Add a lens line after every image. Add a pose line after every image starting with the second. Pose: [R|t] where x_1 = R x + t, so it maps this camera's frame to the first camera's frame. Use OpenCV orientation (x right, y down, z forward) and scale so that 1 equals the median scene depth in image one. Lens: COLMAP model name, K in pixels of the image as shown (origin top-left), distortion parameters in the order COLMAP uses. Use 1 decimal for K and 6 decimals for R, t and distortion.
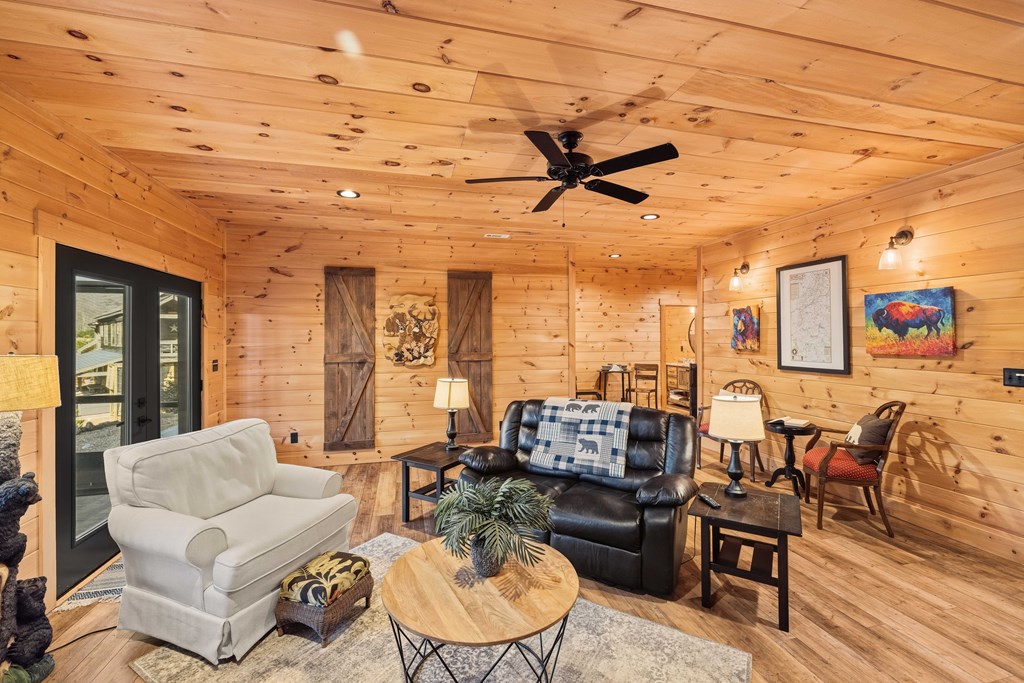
lens RADIAL K [[433.0, 0, 510.7], [0, 433.0, 331.1], [0, 0, 1]] dist [0.000168, -0.000153]
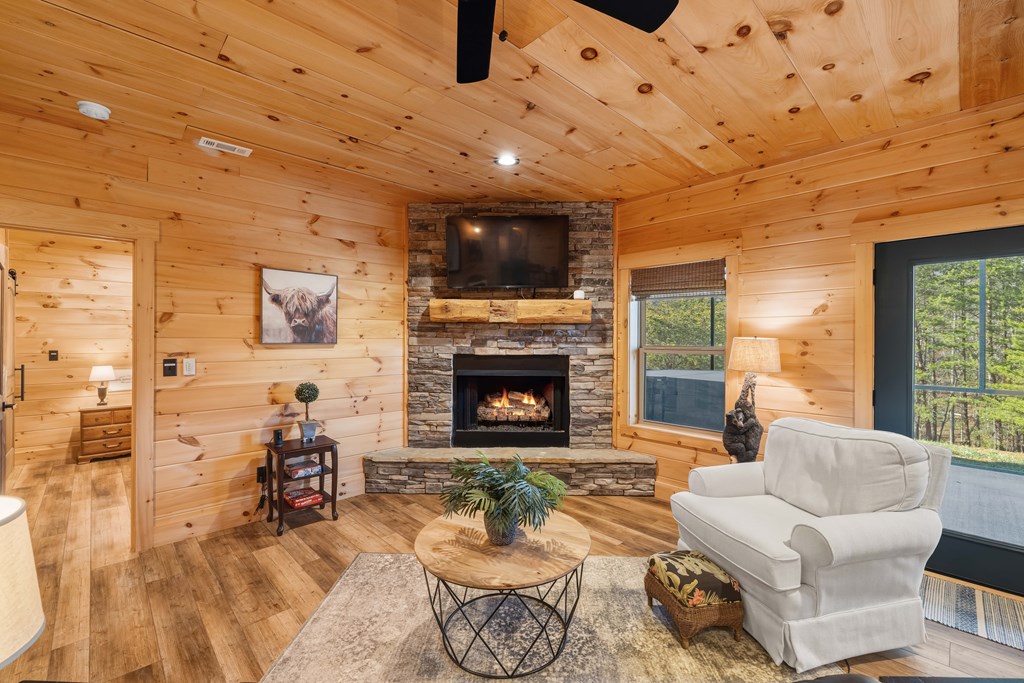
lens RADIAL K [[433.0, 0, 509.5], [0, 433.0, 346.2], [0, 0, 1]] dist [0.000168, -0.000153]
pose [[-0.863776, 0.008377, -0.503807, 0.396095], [0.002045, 0.999912, 0.013121, 0.054487], [0.503872, 0.010303, -0.863717, 1.644199]]
